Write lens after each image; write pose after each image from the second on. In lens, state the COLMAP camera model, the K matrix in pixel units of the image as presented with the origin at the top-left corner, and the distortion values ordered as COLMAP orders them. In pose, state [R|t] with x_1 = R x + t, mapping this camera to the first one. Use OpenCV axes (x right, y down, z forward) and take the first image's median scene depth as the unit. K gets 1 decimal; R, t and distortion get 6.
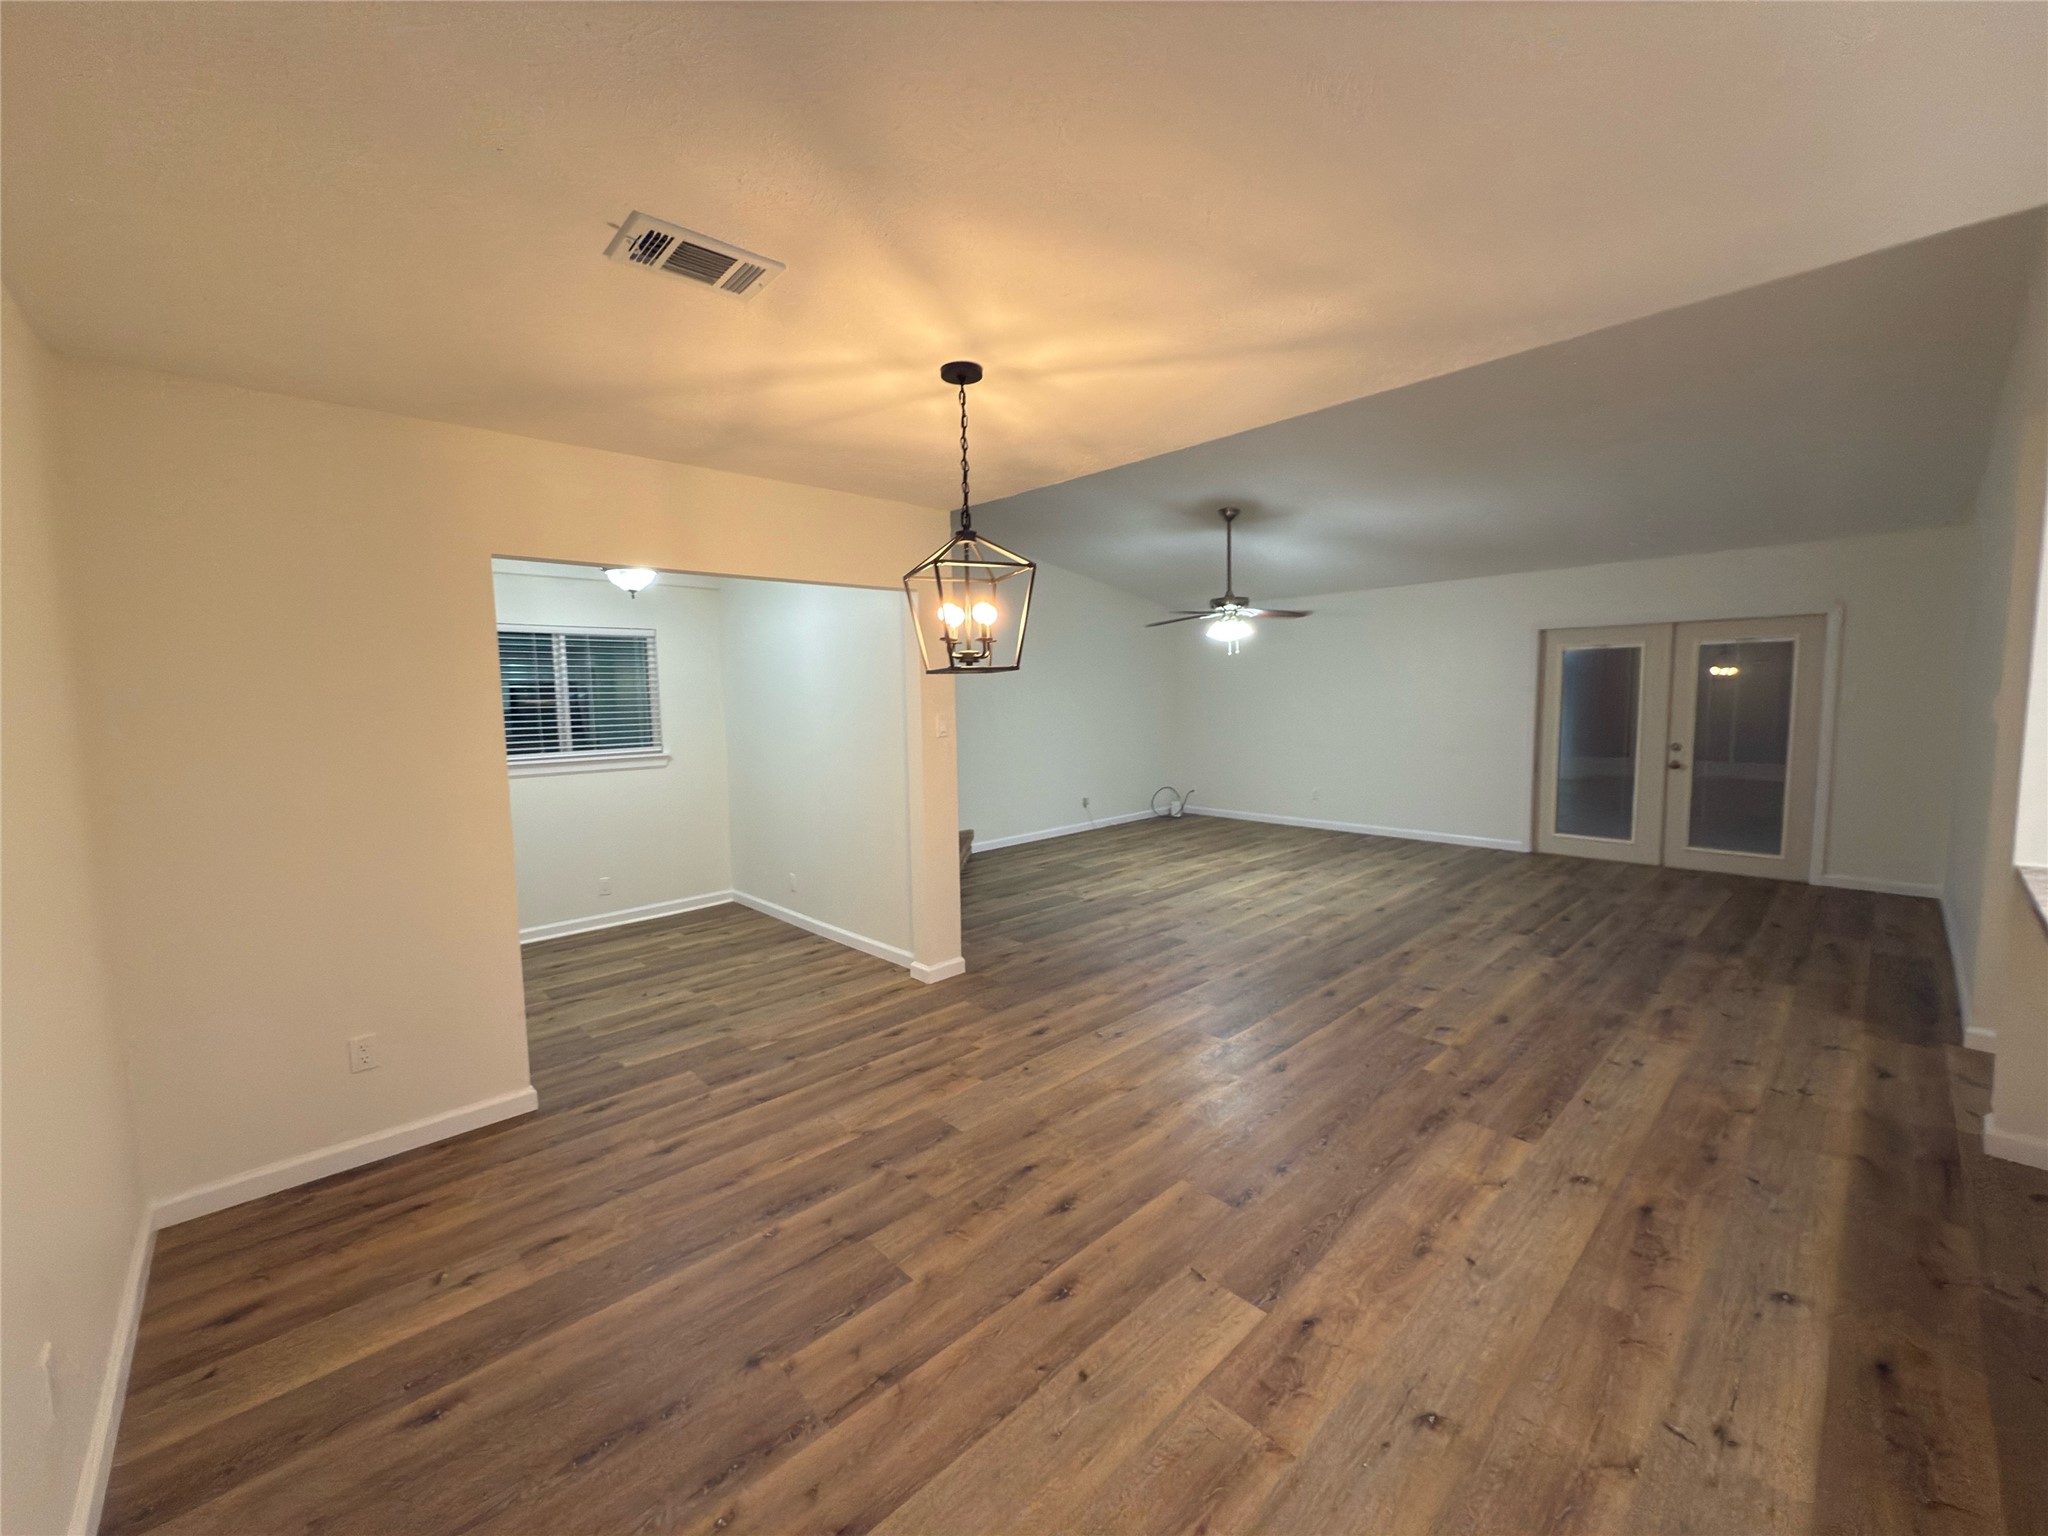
lens RADIAL K [[813.7, 0, 1025.3], [0, 813.7, 764.4], [0, 0, 1]] dist [0.002718, -0.000334]
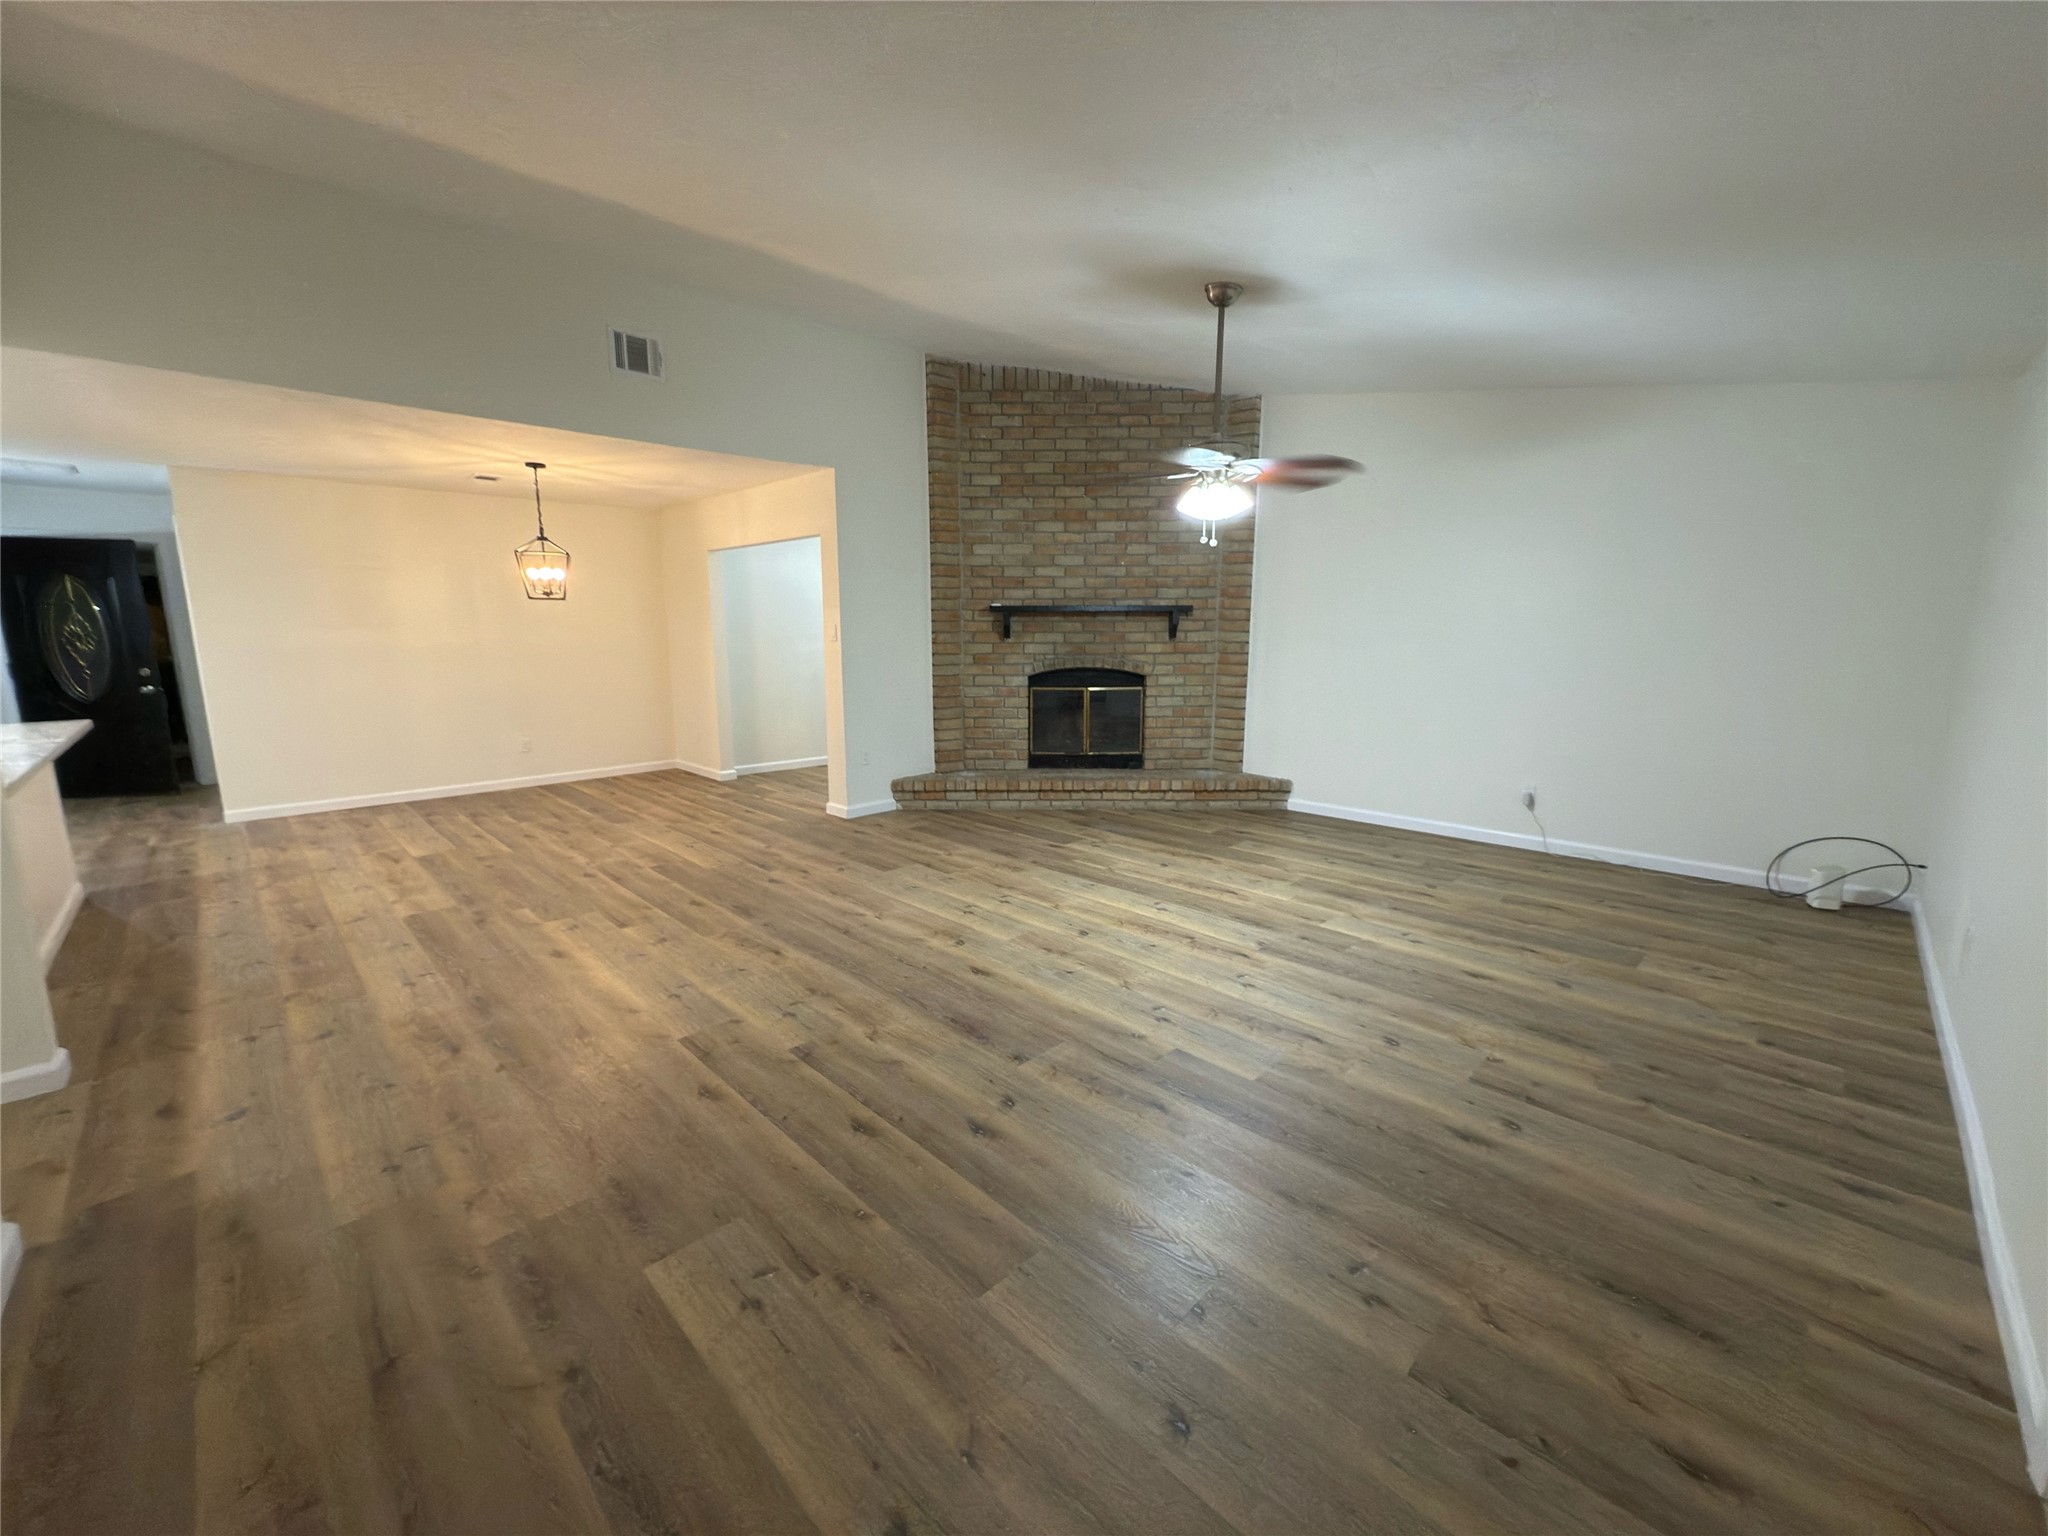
lens RADIAL K [[813.7, 0, 1020.2], [0, 813.7, 761.3], [0, 0, 1]] dist [0.002718, -0.000334]
pose [[0.029075, 0.189000, -0.981547, 1.683466], [-0.085337, 0.978846, 0.185952, -0.152995], [0.995928, 0.078355, 0.044588, 1.658231]]
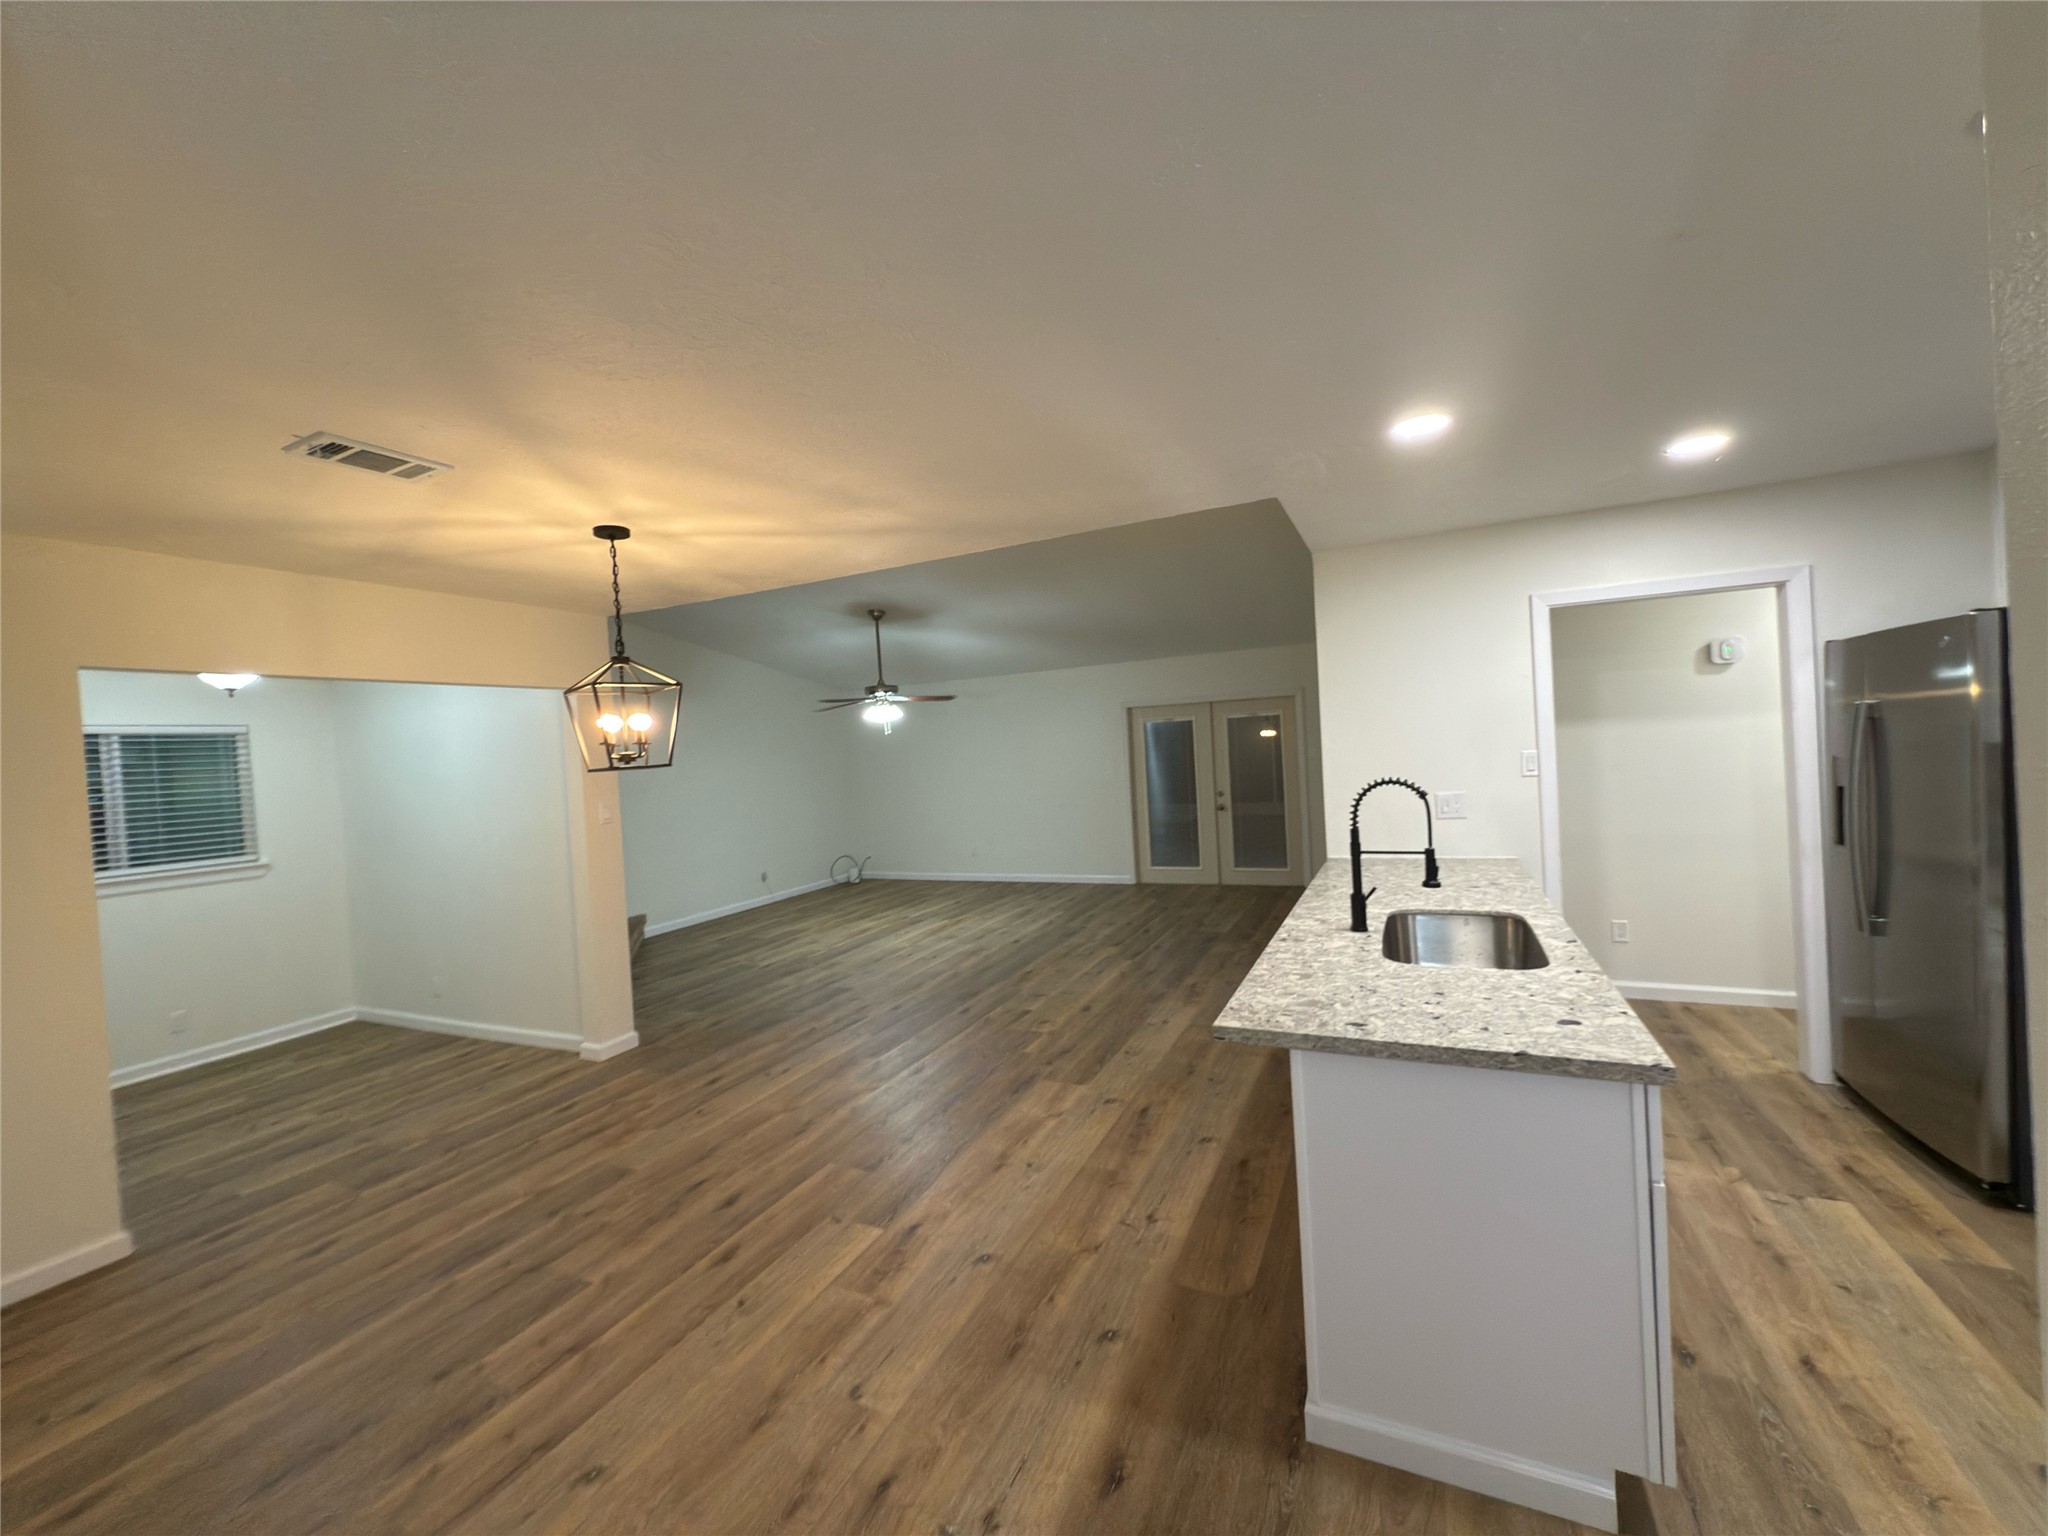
lens RADIAL K [[813.7, 0, 1021.9], [0, 813.7, 767.4], [0, 0, 1]] dist [0.002718, -0.000334]
pose [[0.931498, -0.041979, 0.361316, 0.029863], [0.071423, 0.995090, -0.068520, 0.007053], [-0.356666, 0.089633, 0.929922, -0.254656]]
